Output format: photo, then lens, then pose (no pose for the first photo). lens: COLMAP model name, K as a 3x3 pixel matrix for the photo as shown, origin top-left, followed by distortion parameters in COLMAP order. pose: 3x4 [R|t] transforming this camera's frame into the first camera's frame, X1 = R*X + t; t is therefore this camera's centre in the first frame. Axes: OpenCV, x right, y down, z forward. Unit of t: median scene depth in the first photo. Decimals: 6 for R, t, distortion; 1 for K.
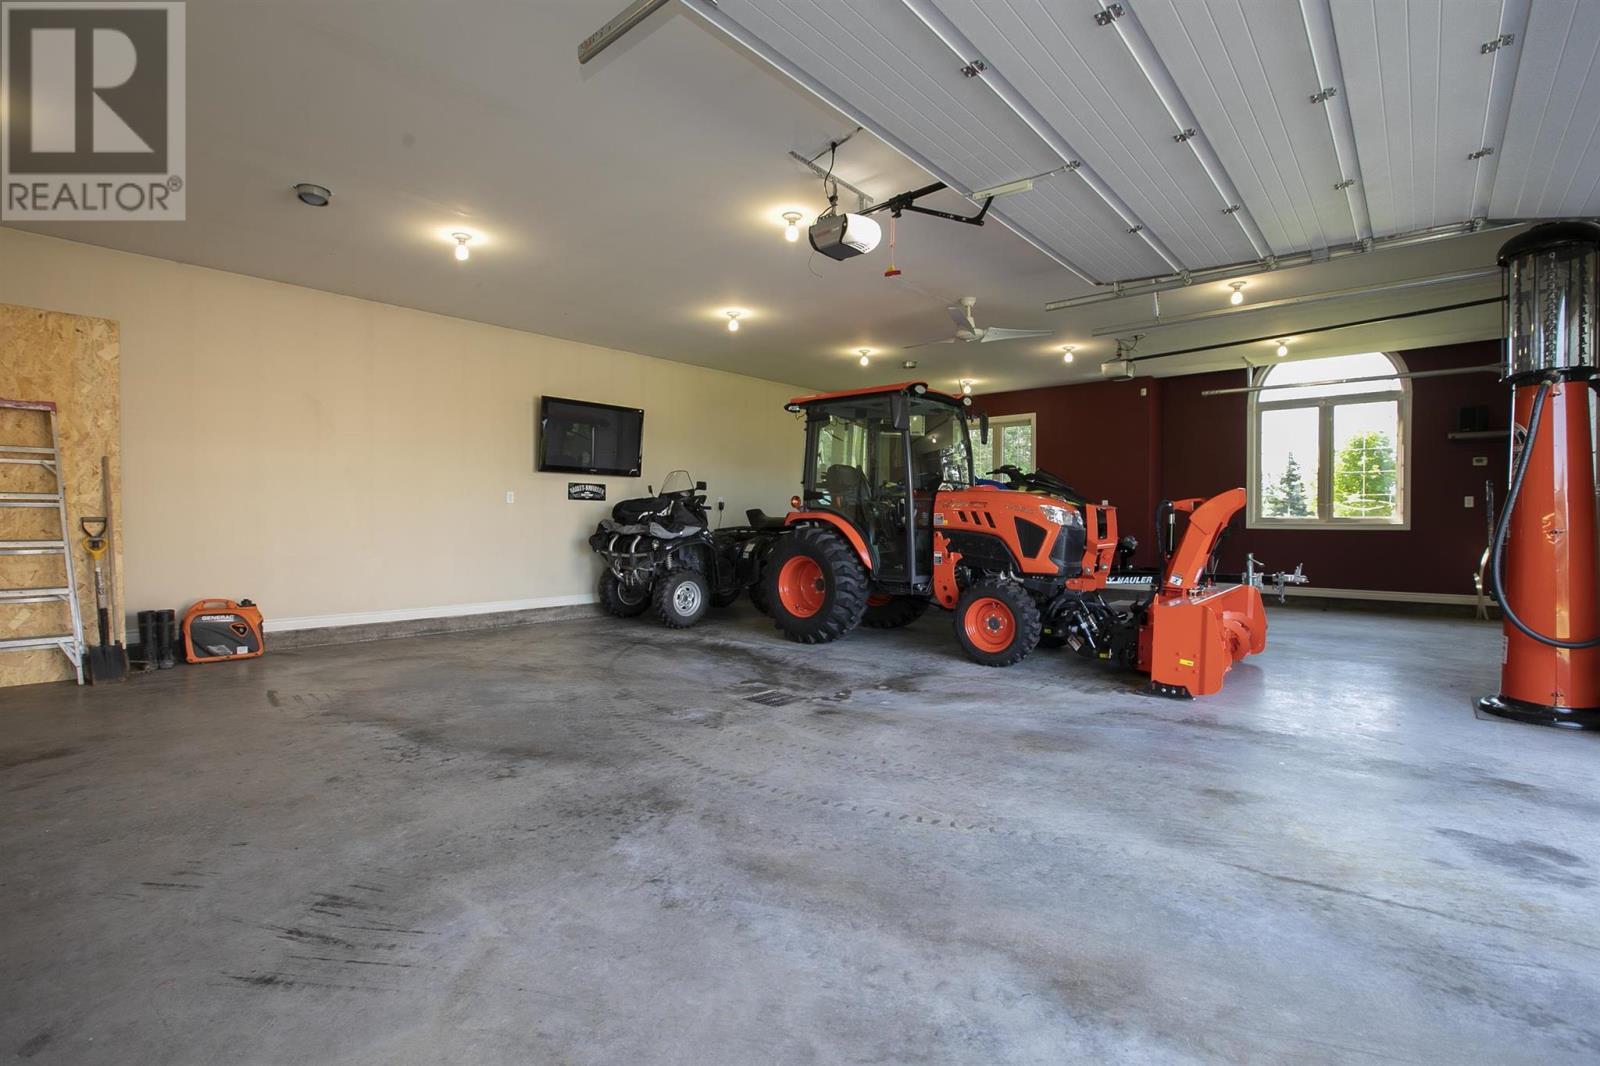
lens RADIAL K [[723.2, 0, 796.4], [0, 723.2, 525.2], [0, 0, 1]] dist [-0.040843, 0.008945]
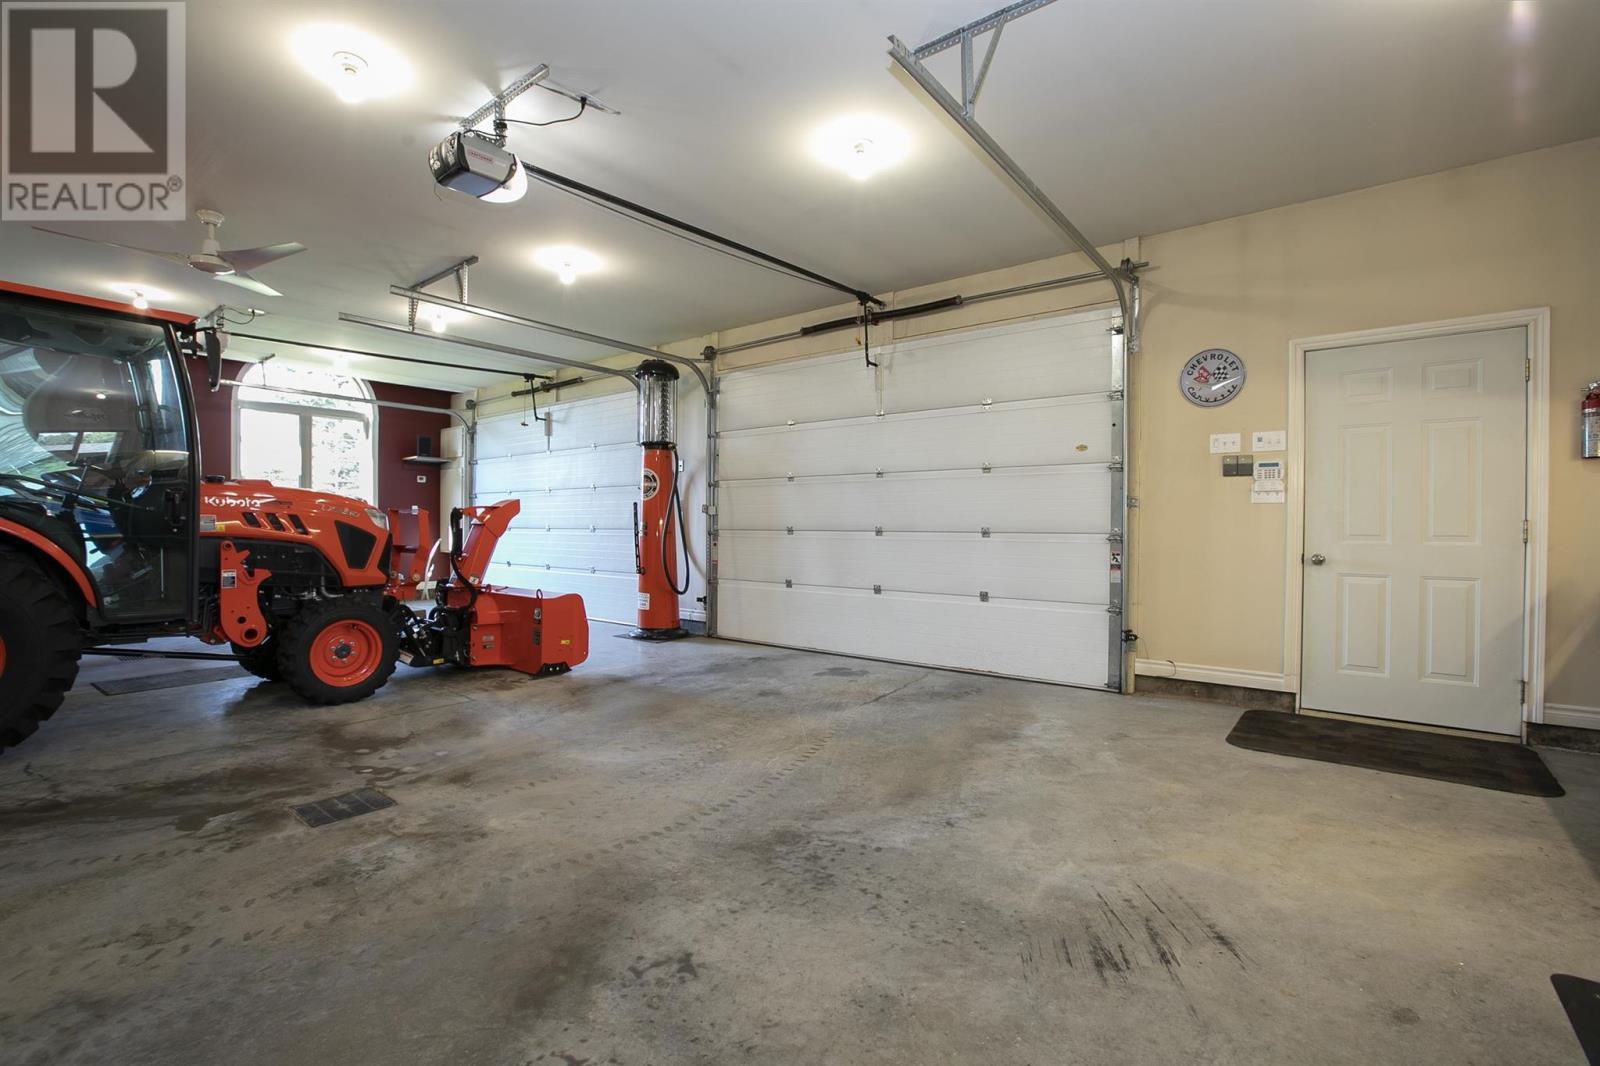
lens RADIAL K [[723.2, 0, 791.6], [0, 723.2, 546.8], [0, 0, 1]] dist [-0.040843, 0.008945]
pose [[-0.056382, -0.026200, 0.998065, -1.103123], [-0.003249, 0.999655, 0.026058, -0.009695], [-0.998404, -0.001774, -0.056448, 1.053427]]
